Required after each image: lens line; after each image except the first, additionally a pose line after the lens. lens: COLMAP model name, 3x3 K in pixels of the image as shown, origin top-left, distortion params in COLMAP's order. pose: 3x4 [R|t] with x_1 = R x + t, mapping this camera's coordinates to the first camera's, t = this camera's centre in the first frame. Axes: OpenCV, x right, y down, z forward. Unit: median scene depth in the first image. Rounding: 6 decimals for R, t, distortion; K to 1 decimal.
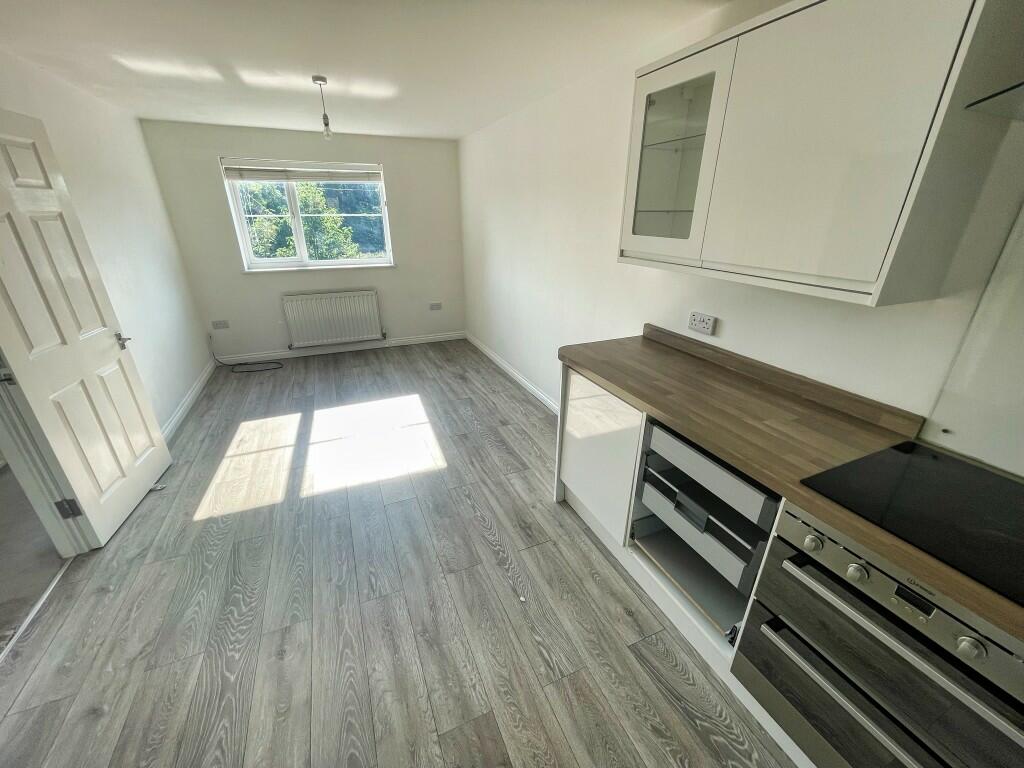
lens RADIAL K [[413.6, 0, 516.0], [0, 413.6, 392.0], [0, 0, 1]] dist [-0.004878, 0.001450]
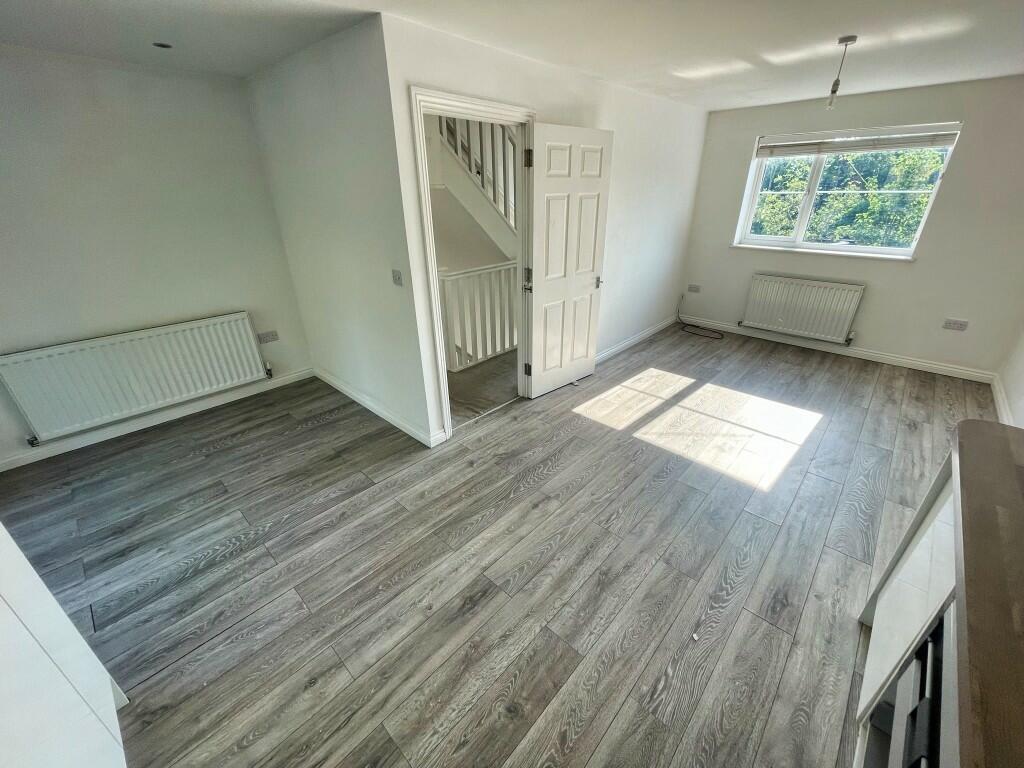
lens RADIAL K [[413.6, 0, 511.9], [0, 413.6, 392.6], [0, 0, 1]] dist [-0.004878, 0.001450]
pose [[0.390691, 0.401388, -0.828401, 0.300878], [-0.353886, 0.896258, 0.267367, -0.057345], [0.849779, 0.188702, 0.492206, 0.091723]]
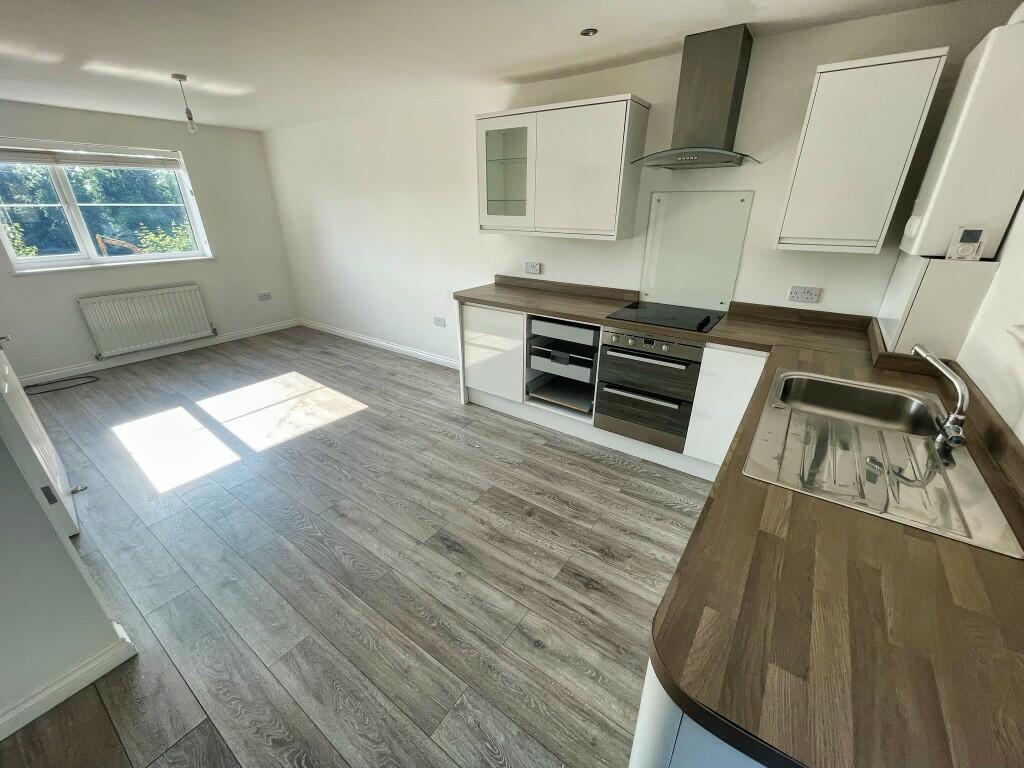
lens RADIAL K [[413.6, 0, 518.4], [0, 413.6, 392.8], [0, 0, 1]] dist [-0.004878, 0.001450]
pose [[0.853690, -0.216268, 0.473753, -0.429813], [0.206652, 0.975686, 0.073019, 0.166536], [-0.478026, 0.035567, 0.877625, -0.368127]]
